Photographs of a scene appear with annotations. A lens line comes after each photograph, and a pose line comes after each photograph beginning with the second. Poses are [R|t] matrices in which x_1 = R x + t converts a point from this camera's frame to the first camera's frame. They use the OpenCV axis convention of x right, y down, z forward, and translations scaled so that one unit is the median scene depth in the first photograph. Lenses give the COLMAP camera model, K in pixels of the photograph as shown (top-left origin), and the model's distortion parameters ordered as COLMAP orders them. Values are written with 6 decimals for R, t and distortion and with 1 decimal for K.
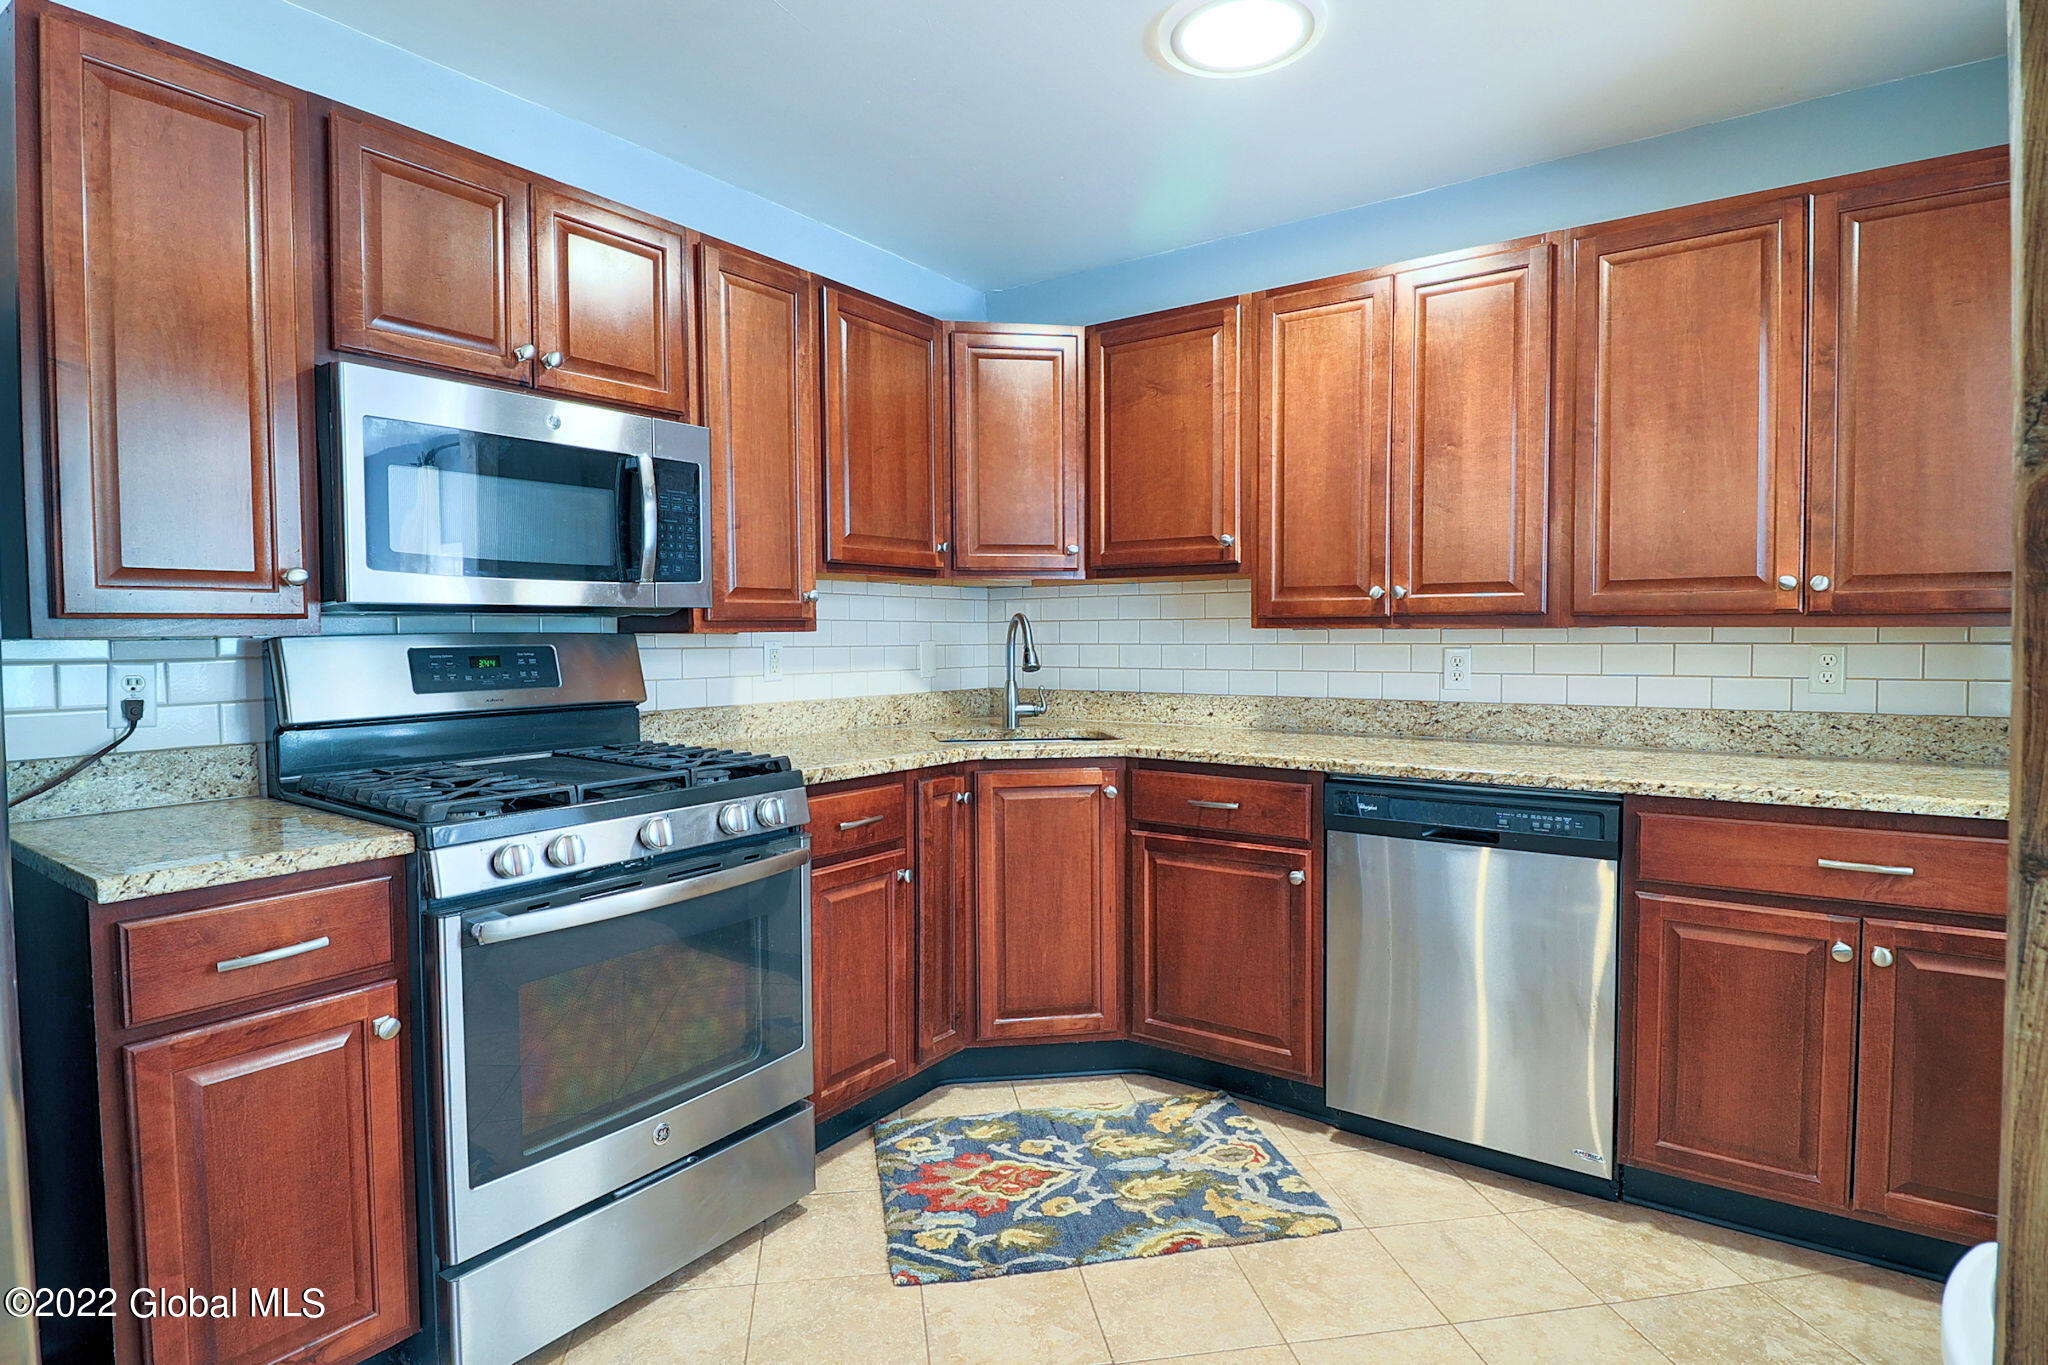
lens RADIAL K [[1056.1, 0, 1005.1], [0, 1056.1, 676.7], [0, 0, 1]] dist [0.001964, -0.014734]
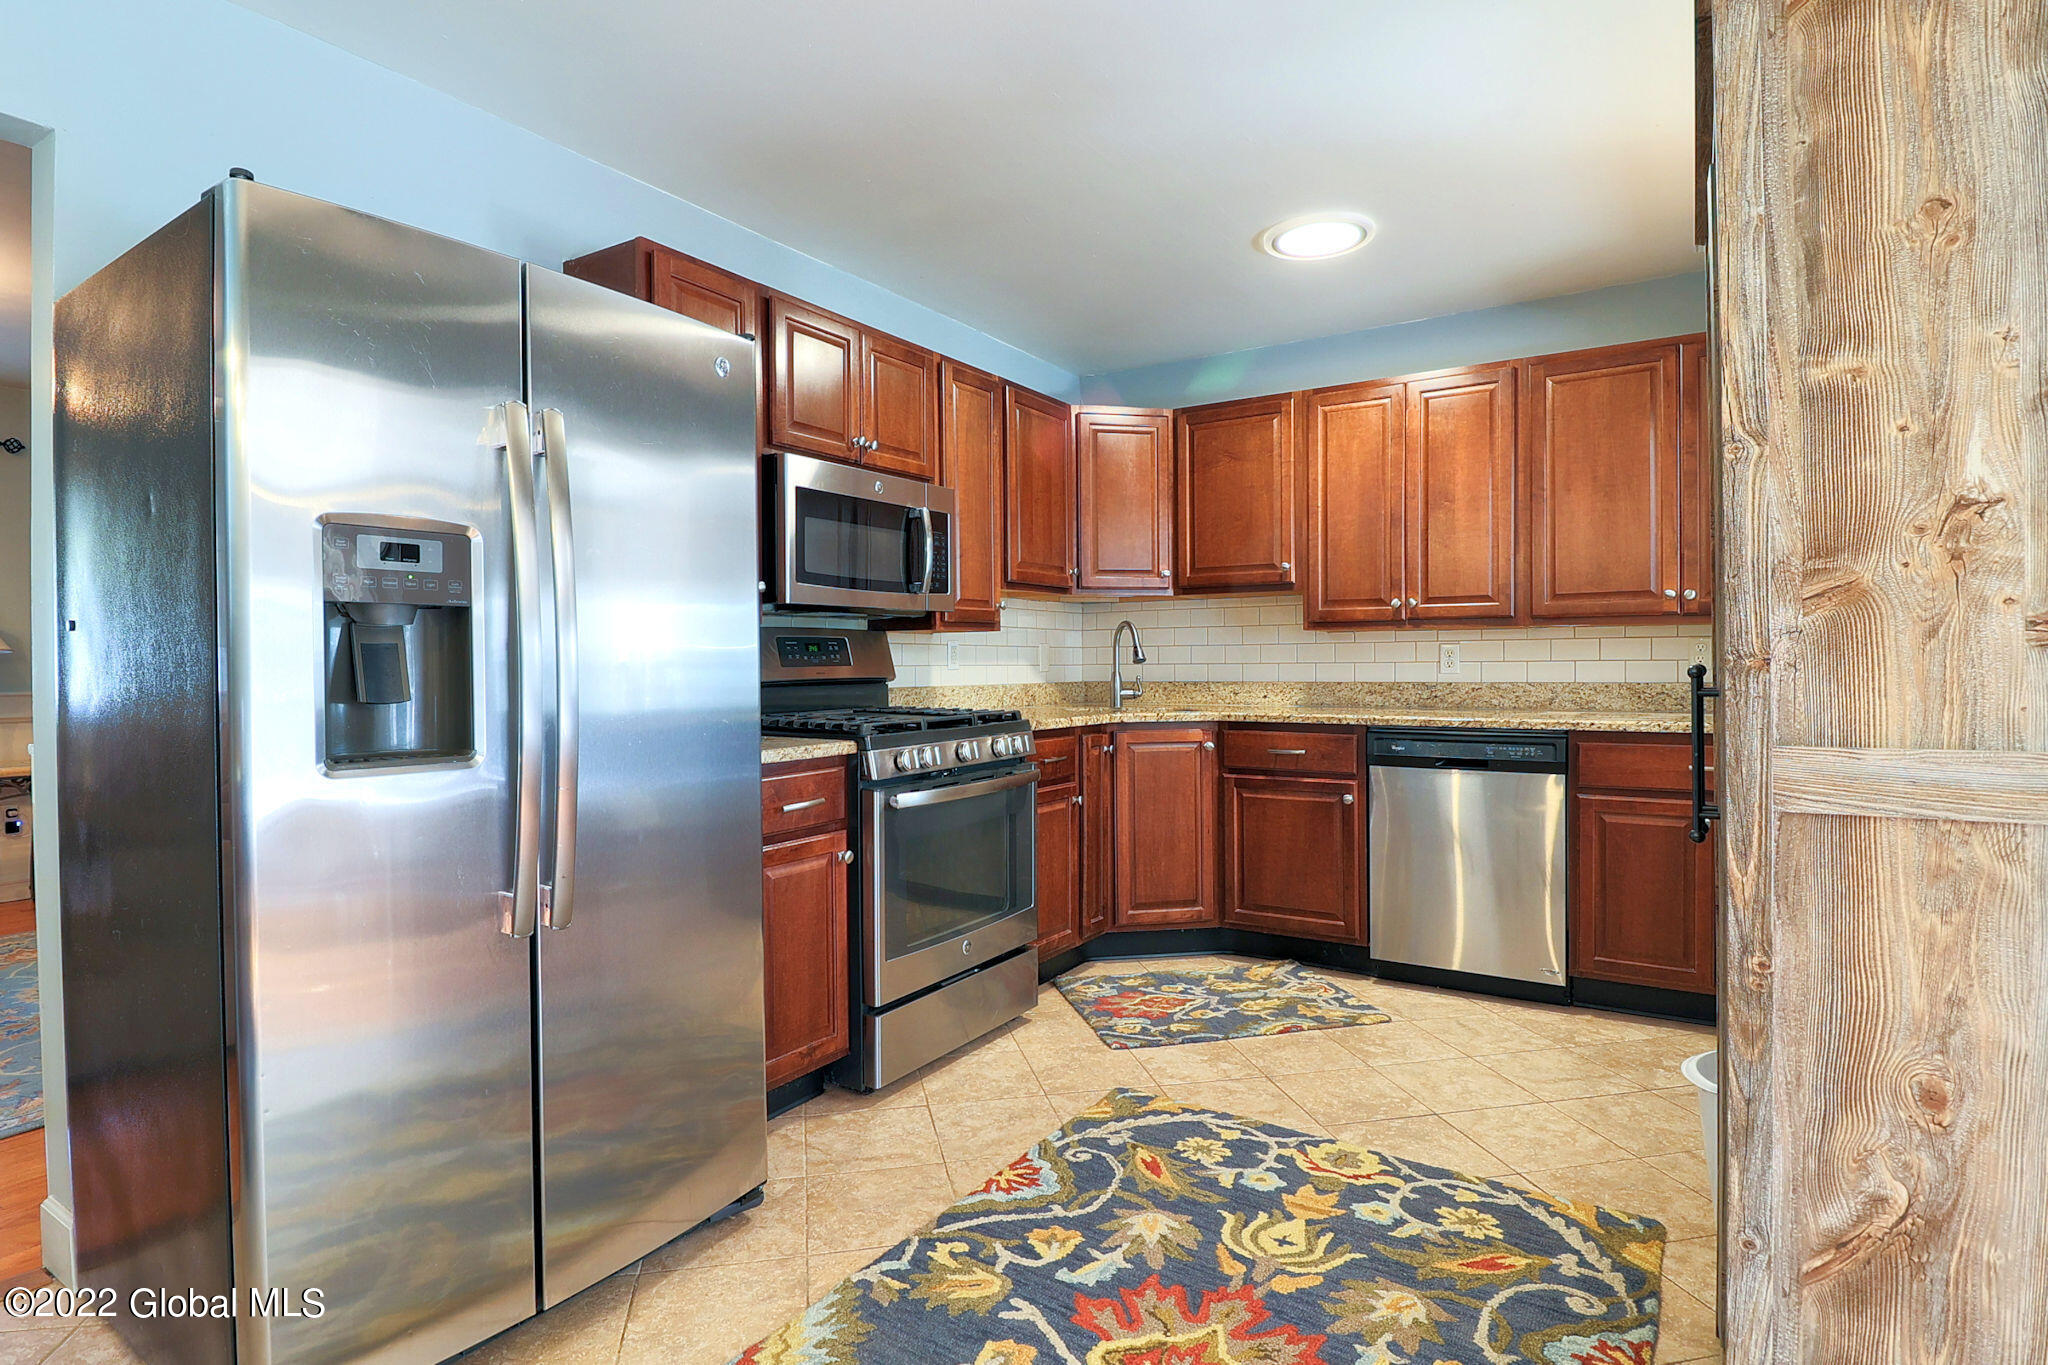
lens RADIAL K [[1056.1, 0, 1005.1], [0, 1056.1, 676.7], [0, 0, 1]] dist [0.001964, -0.014734]
pose [[0.998943, -0.002319, 0.045899, -0.260557], [0.003550, 0.999635, -0.026765, 0.060087], [-0.045820, 0.026900, 0.998587, -0.428925]]
